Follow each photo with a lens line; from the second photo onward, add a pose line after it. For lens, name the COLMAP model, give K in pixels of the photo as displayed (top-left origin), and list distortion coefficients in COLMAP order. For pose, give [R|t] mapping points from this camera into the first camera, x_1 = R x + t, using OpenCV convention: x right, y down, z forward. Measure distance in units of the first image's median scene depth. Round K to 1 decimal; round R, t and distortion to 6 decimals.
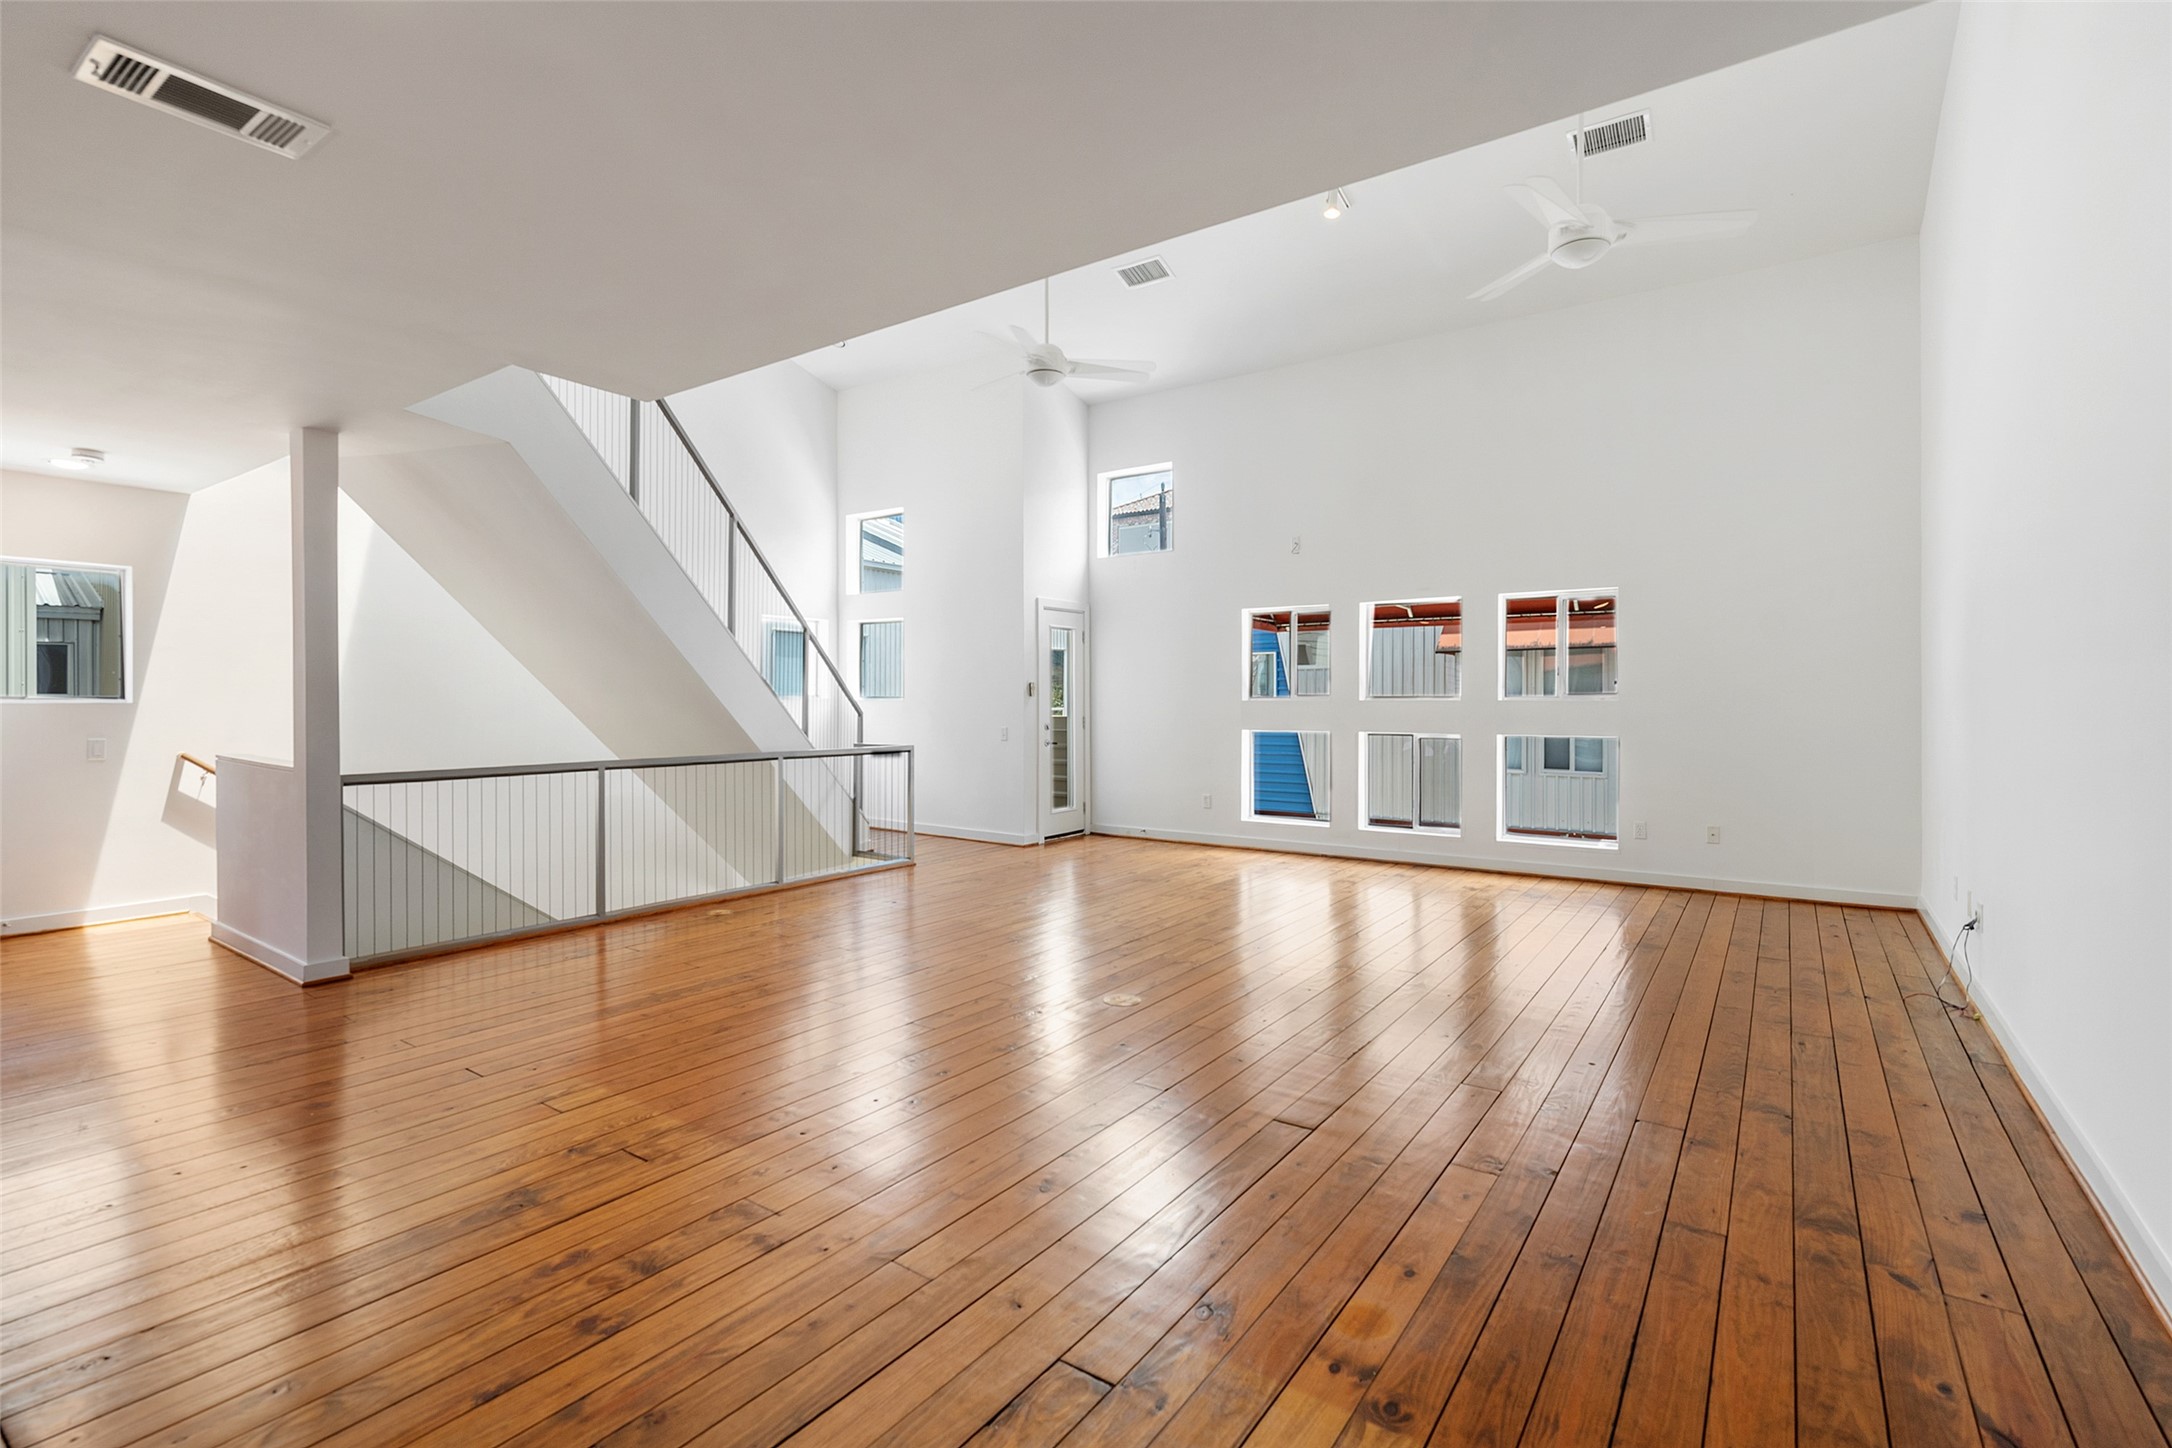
lens RADIAL K [[990.0, 0, 1089.4], [0, 990.0, 706.7], [0, 0, 1]] dist [-0.002181, 0.001637]
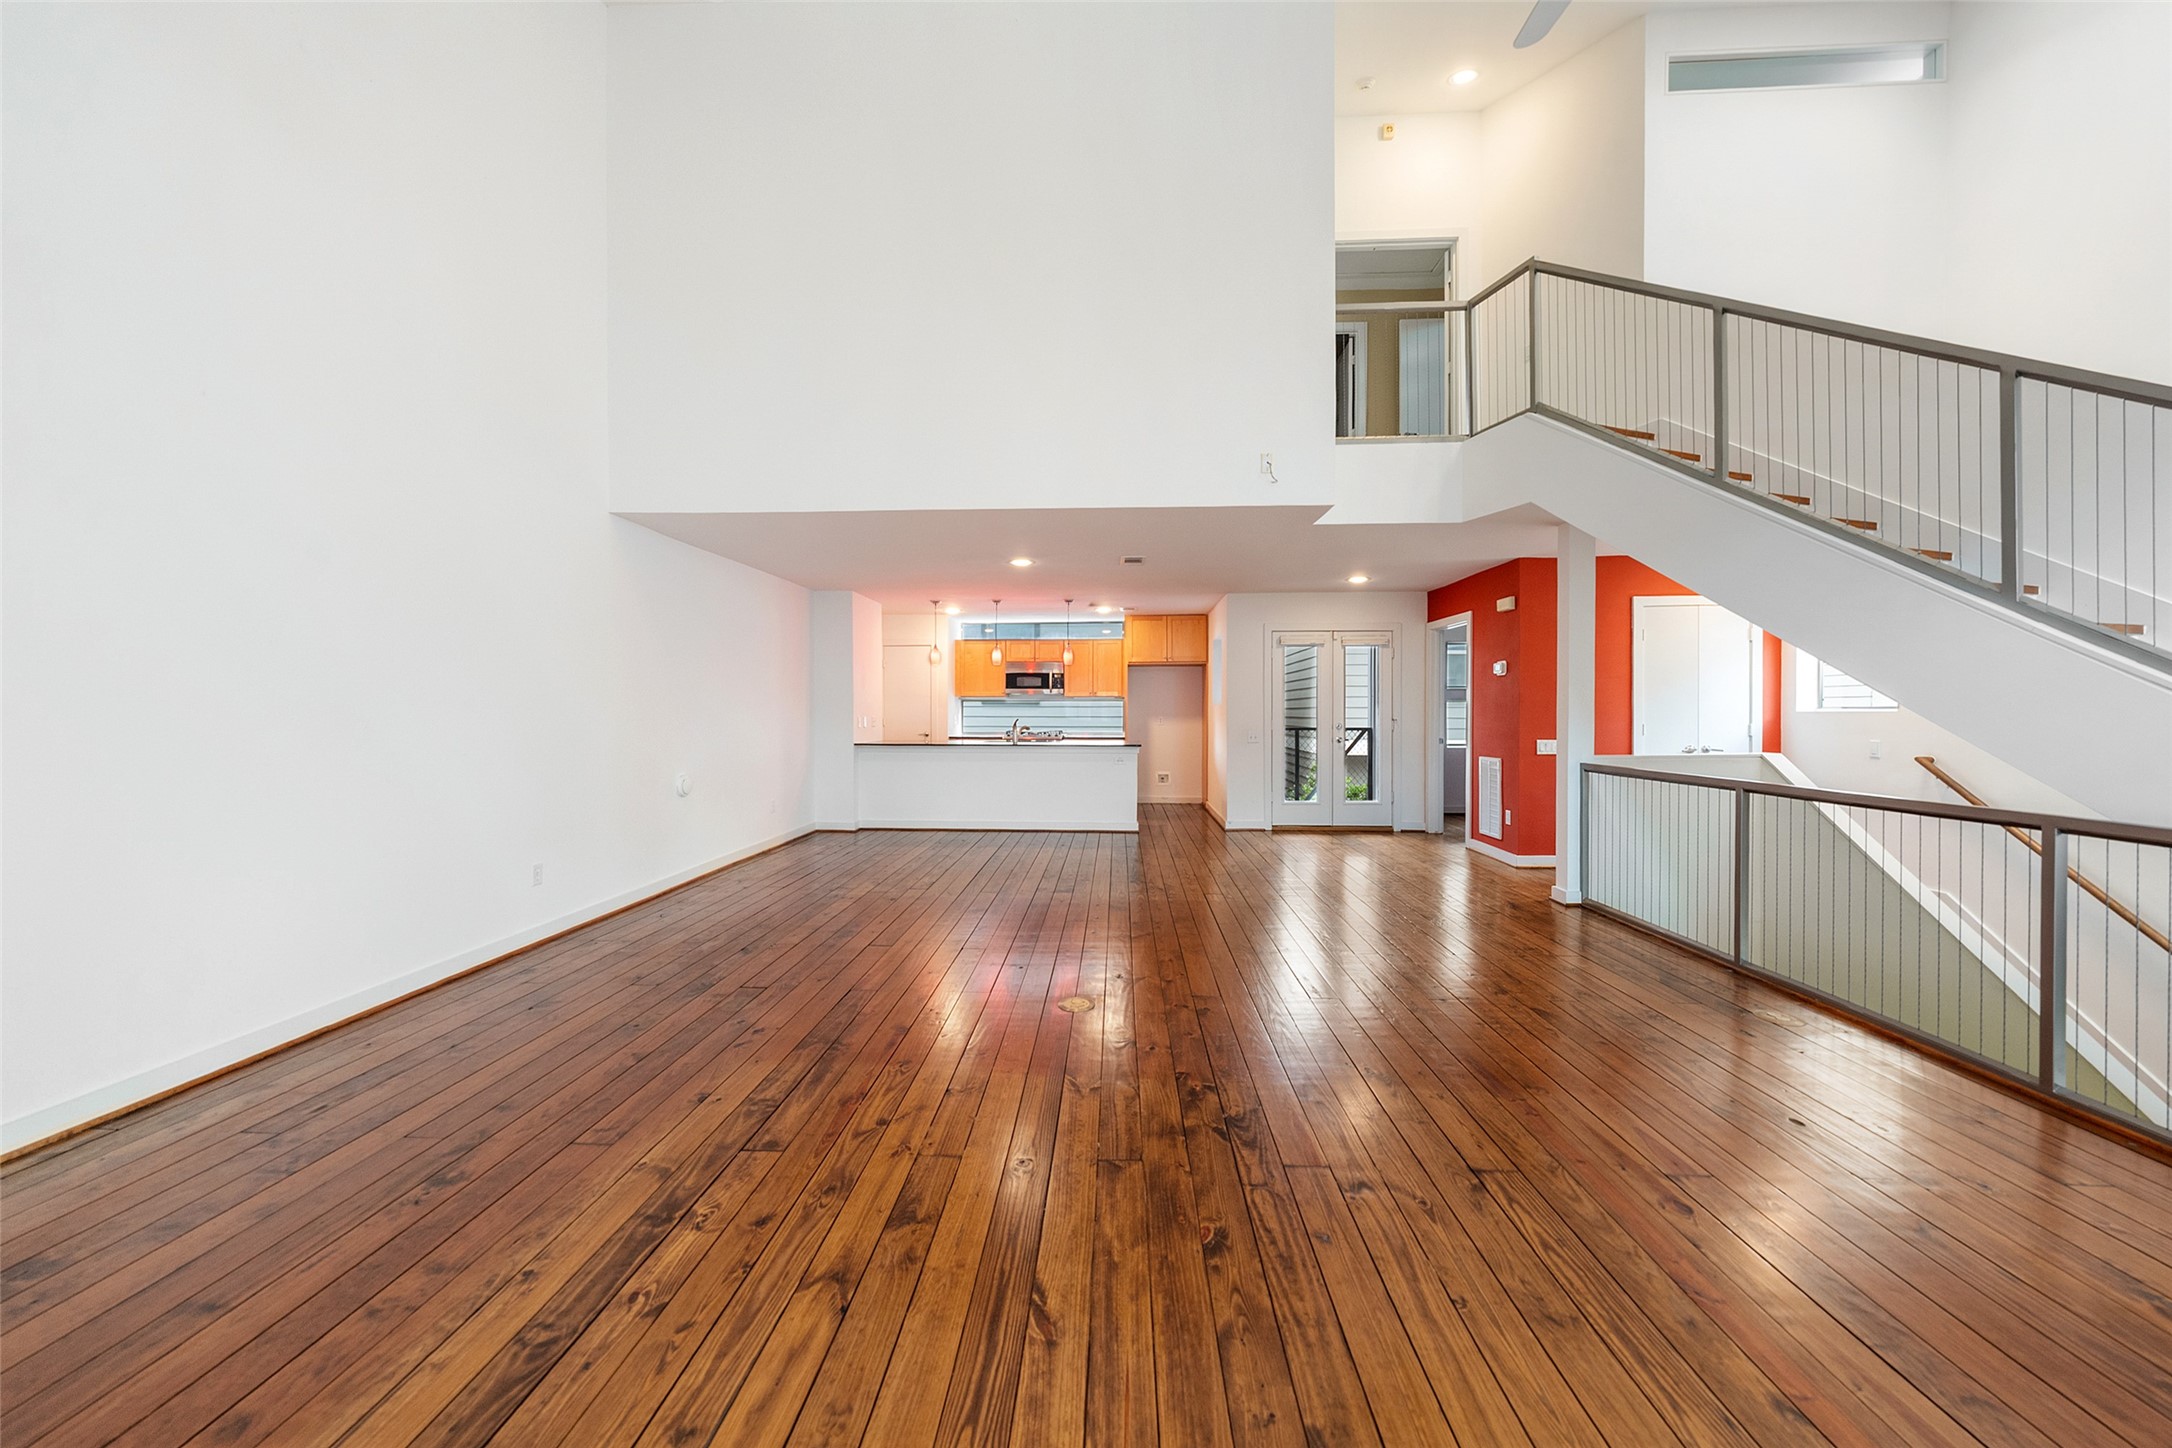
lens RADIAL K [[749.7, 0, 1073.4], [0, 749.7, 721.2], [0, 0, 1]] dist [-0.003116, 0.000199]
pose [[-0.846654, 0.008671, -0.532073, 0.248556], [-0.003854, 0.999741, 0.022426, -0.006080], [0.532130, 0.021037, -0.846401, 0.926017]]
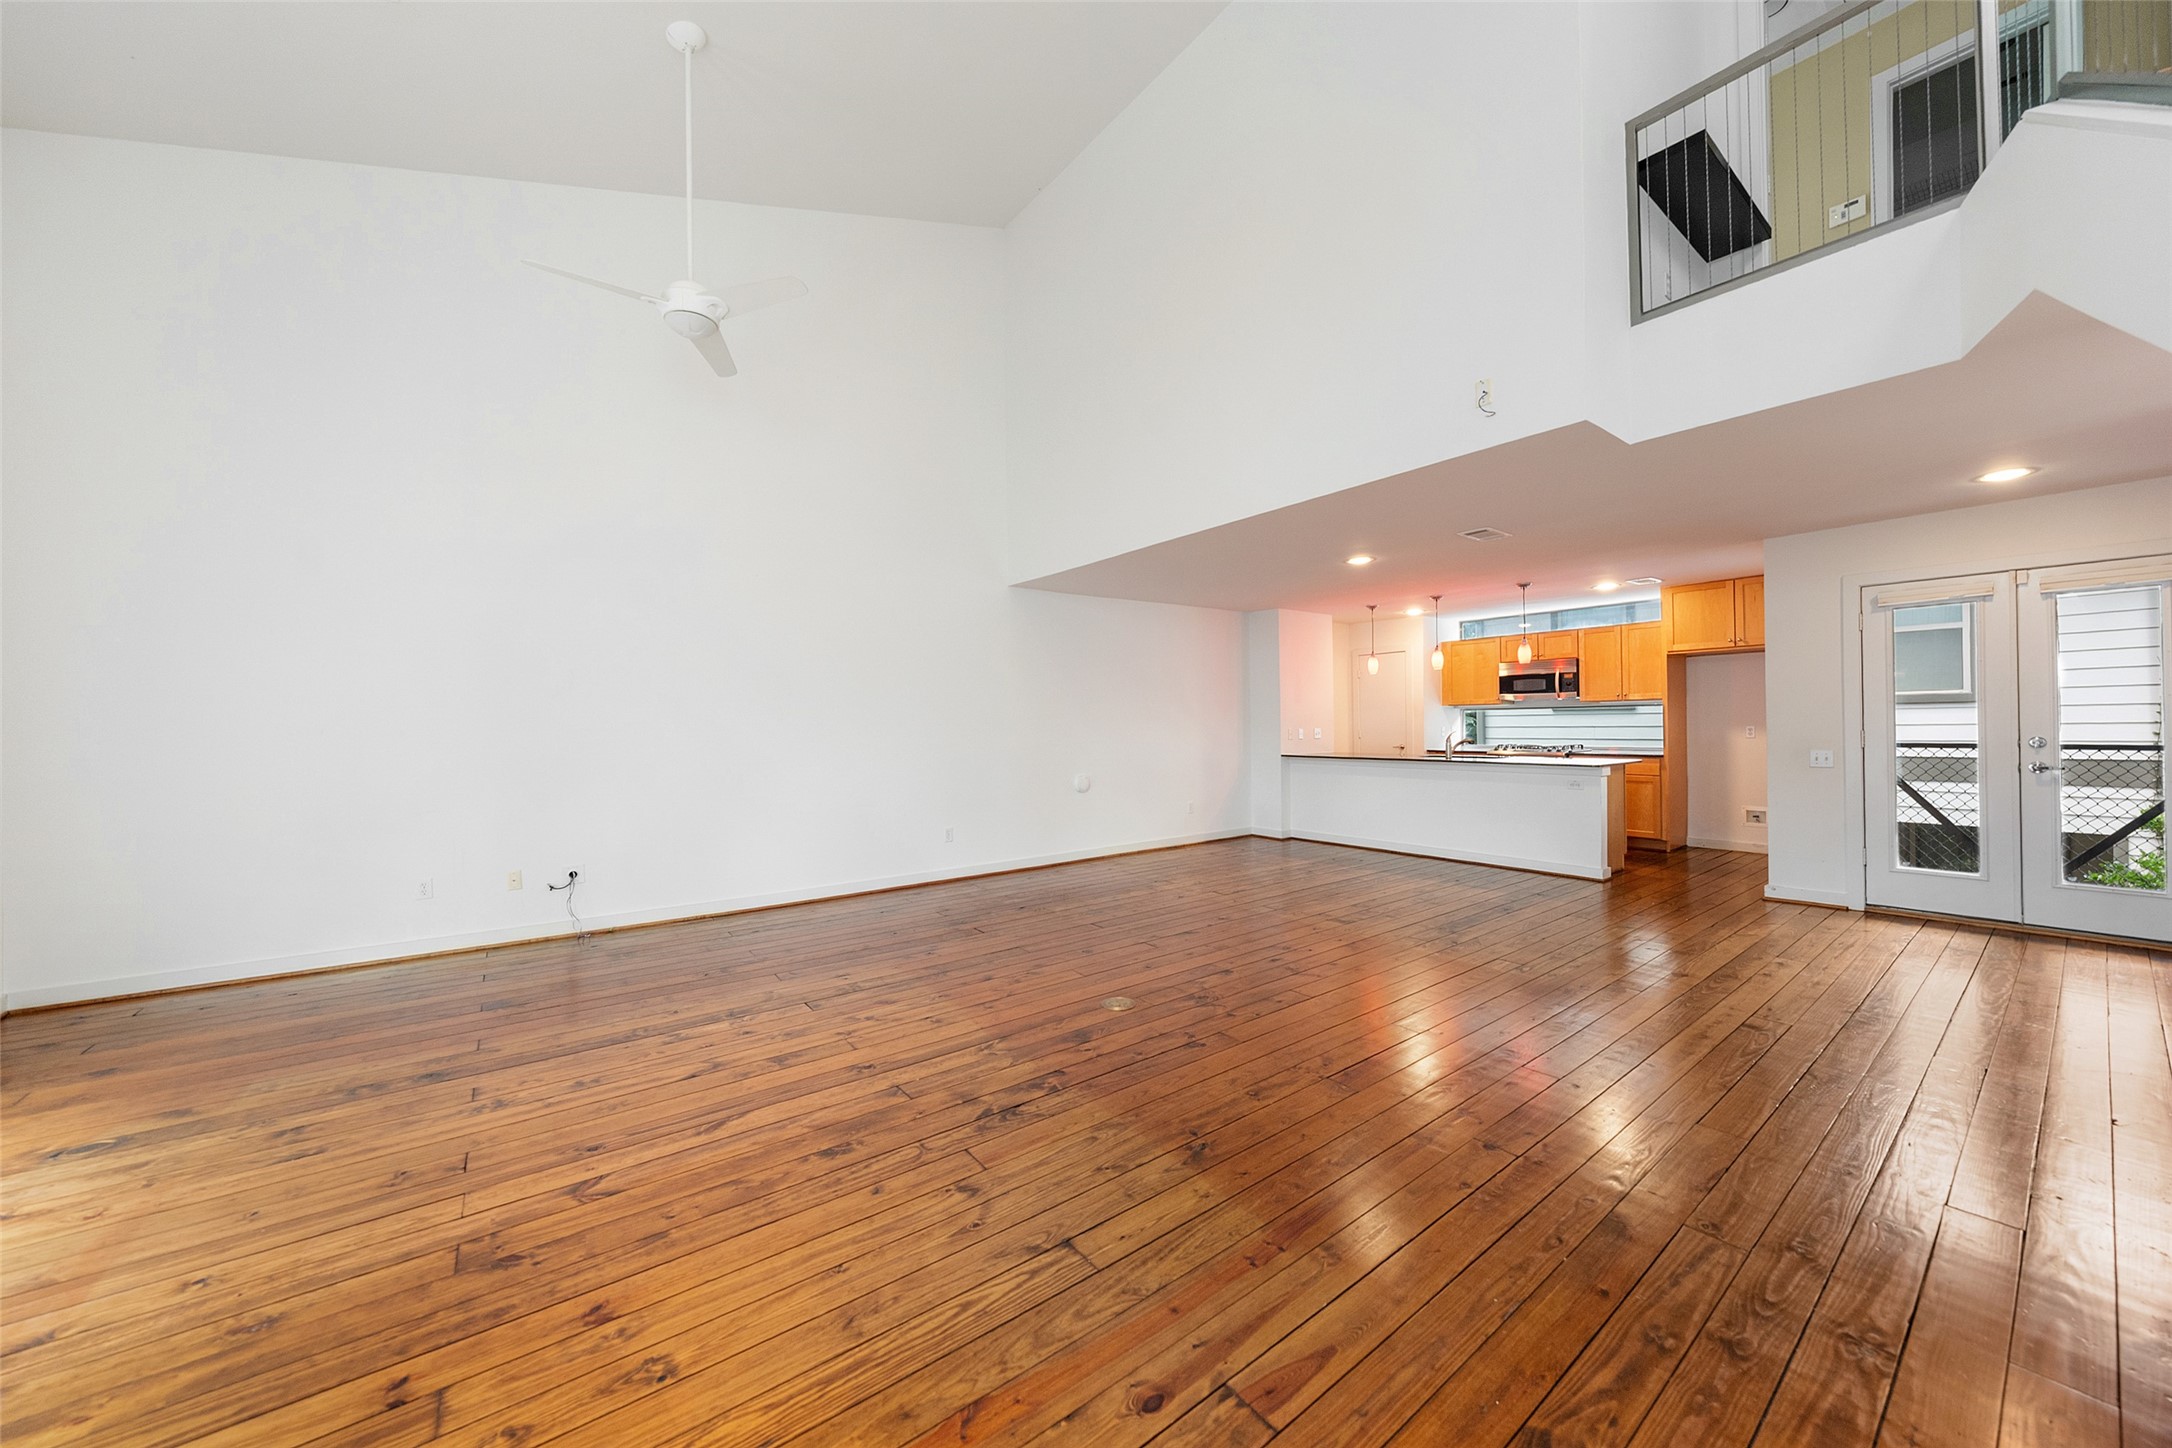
lens RADIAL K [[749.7, 0, 1075.9], [0, 749.7, 730.2], [0, 0, 1]] dist [-0.003116, 0.000199]
pose [[-0.951443, 0.012766, 0.307562, -0.101024], [0.017675, 0.999757, 0.013182, -0.006103], [-0.307319, 0.017978, -0.951437, 1.004443]]
